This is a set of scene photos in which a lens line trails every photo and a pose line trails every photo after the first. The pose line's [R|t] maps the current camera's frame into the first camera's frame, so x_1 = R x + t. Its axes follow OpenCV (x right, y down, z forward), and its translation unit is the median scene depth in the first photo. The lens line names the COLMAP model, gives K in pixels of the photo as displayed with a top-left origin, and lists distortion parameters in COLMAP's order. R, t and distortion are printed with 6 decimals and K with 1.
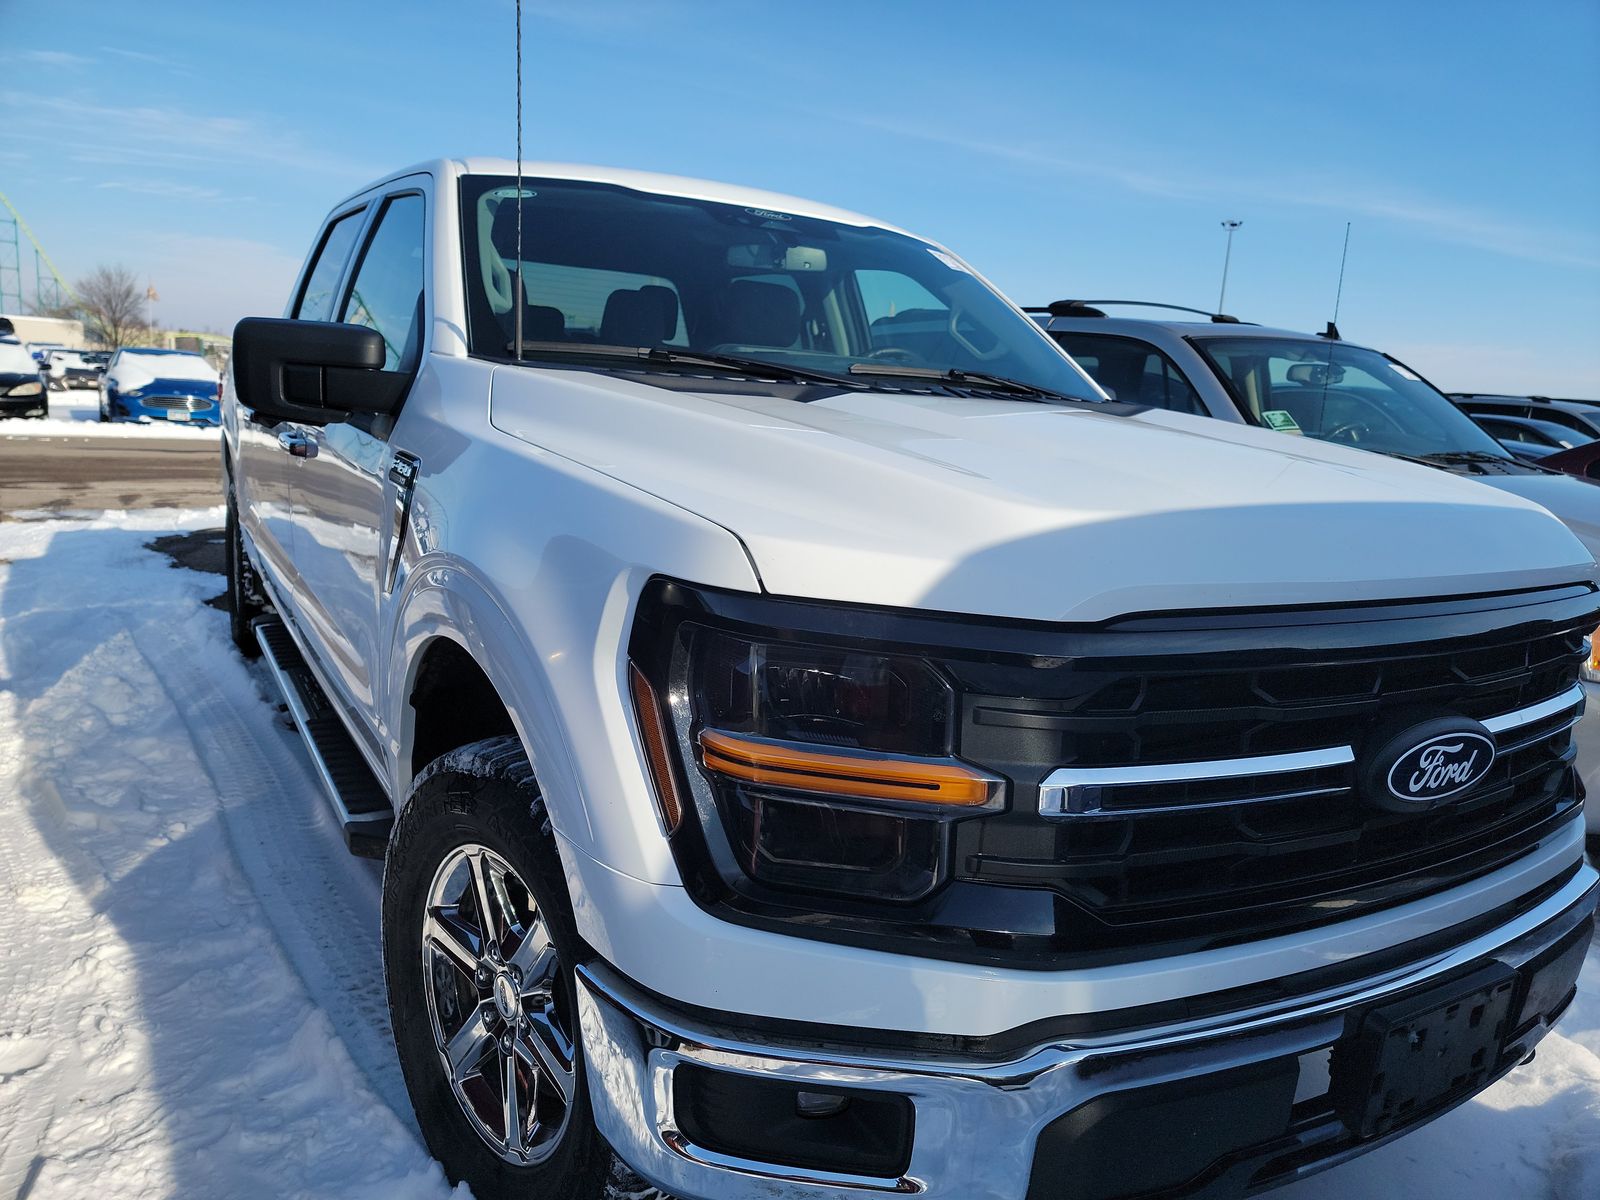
lens RADIAL K [[1133.5, 0, 804.5], [0, 1133.5, 608.4], [0, 0, 1]] dist [0.078641, -0.058793]
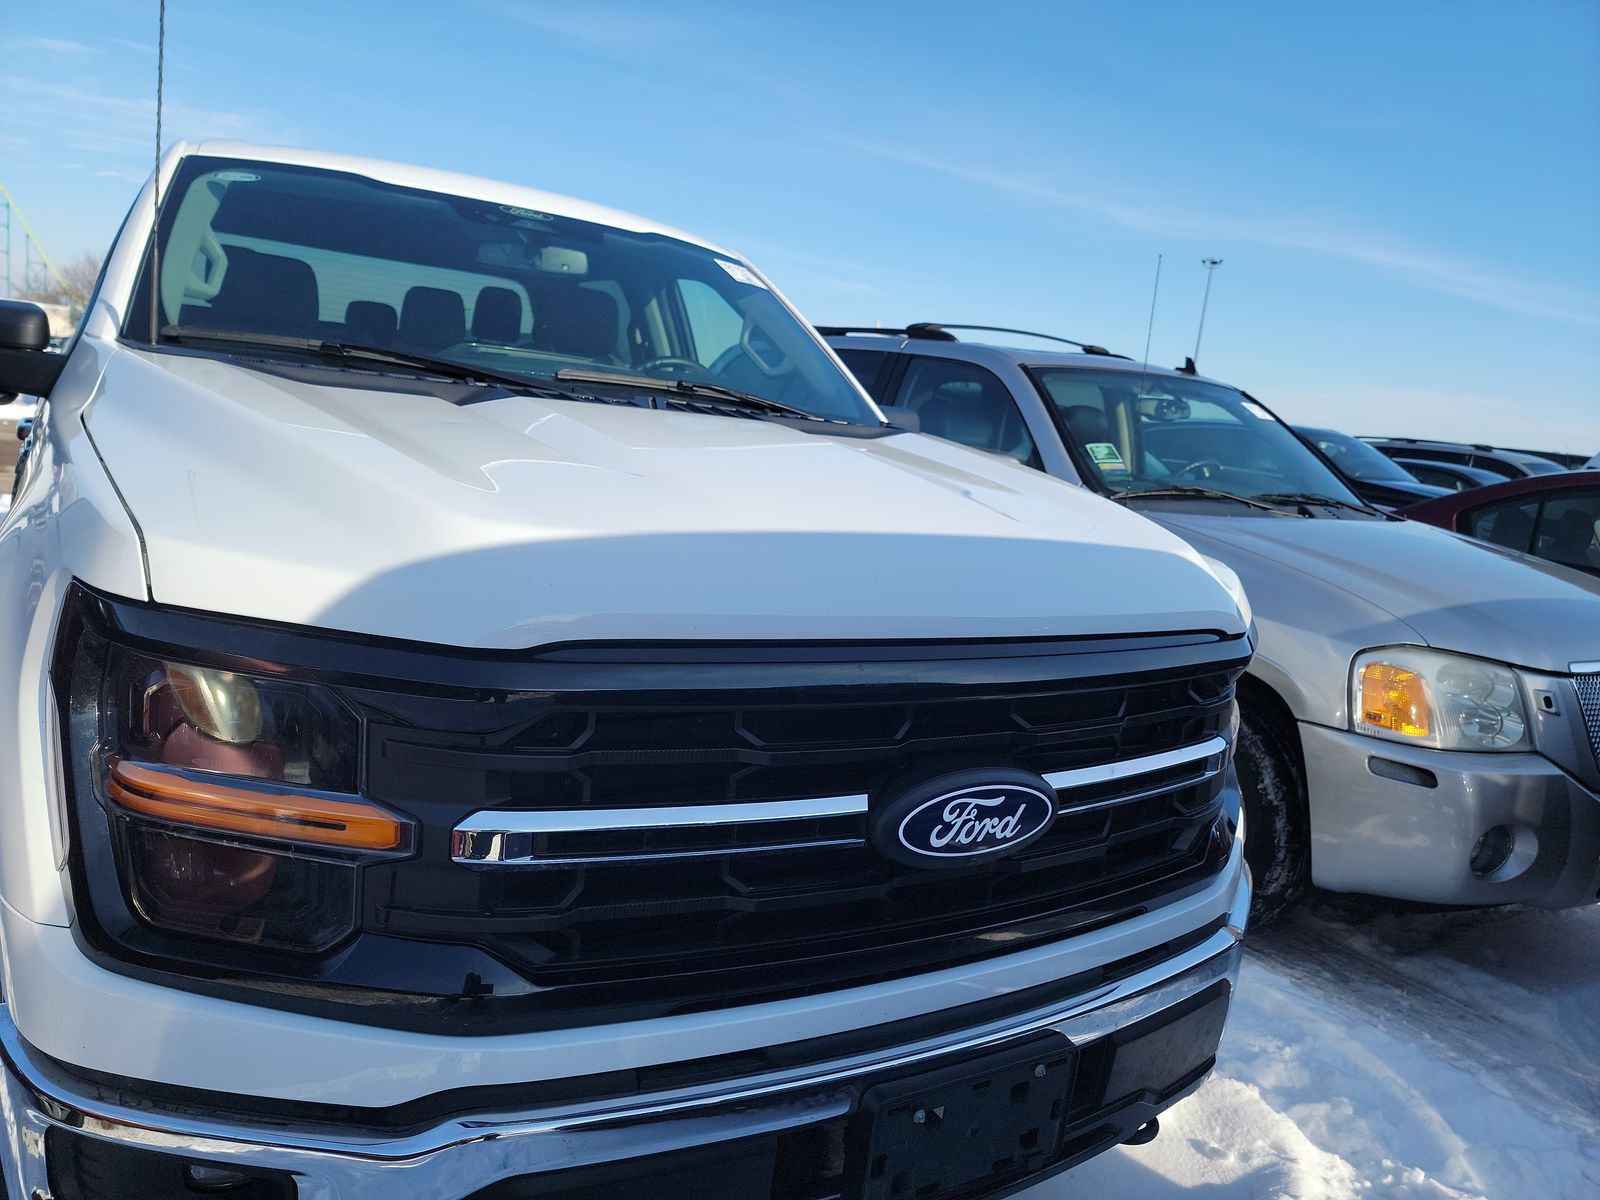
lens RADIAL K [[1133.5, 0, 800.5], [0, 1133.5, 595.7], [0, 0, 1]] dist [0.078641, -0.058793]
pose [[0.999032, 0.043915, 0.002692, 0.262172], [-0.043832, 0.998709, -0.025660, -0.009746], [-0.003816, 0.025517, 0.999667, 0.049860]]
